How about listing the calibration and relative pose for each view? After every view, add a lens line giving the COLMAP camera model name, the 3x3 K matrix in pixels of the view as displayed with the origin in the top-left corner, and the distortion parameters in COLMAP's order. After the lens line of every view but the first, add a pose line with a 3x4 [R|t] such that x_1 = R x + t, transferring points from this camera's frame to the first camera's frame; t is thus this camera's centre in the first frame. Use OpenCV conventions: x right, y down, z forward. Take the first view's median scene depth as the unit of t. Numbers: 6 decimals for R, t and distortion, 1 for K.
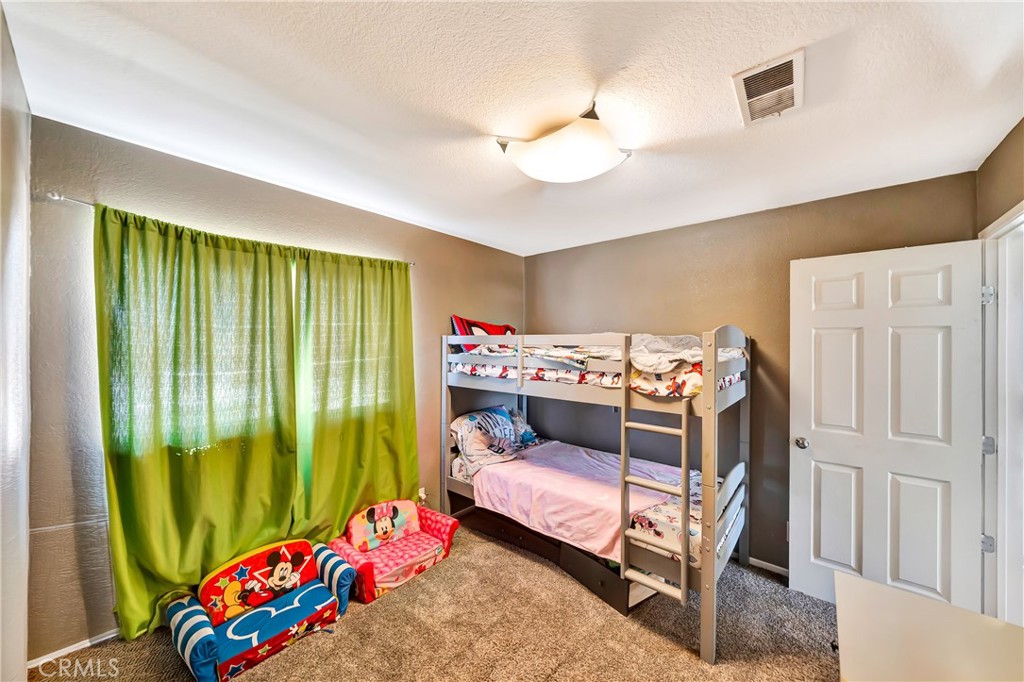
lens RADIAL K [[368.0, 0, 496.6], [0, 368.0, 340.3], [0, 0, 1]] dist [-0.000220, -0.000031]
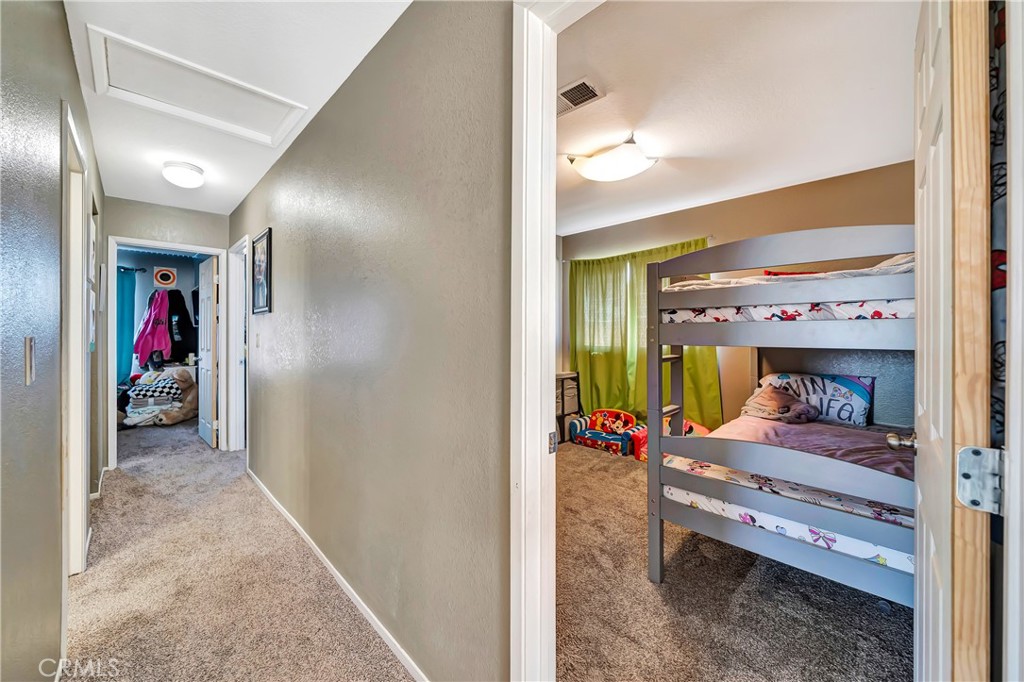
lens RADIAL K [[370.9, 0, 512.3], [0, 370.9, 328.4], [0, 0, 1]] dist [-0.000521, -0.000062]
pose [[-0.042498, -0.001682, -0.999095, 1.437881], [0.012171, 0.999924, -0.002201, 0.127520], [0.999022, -0.012254, -0.042474, 0.553007]]
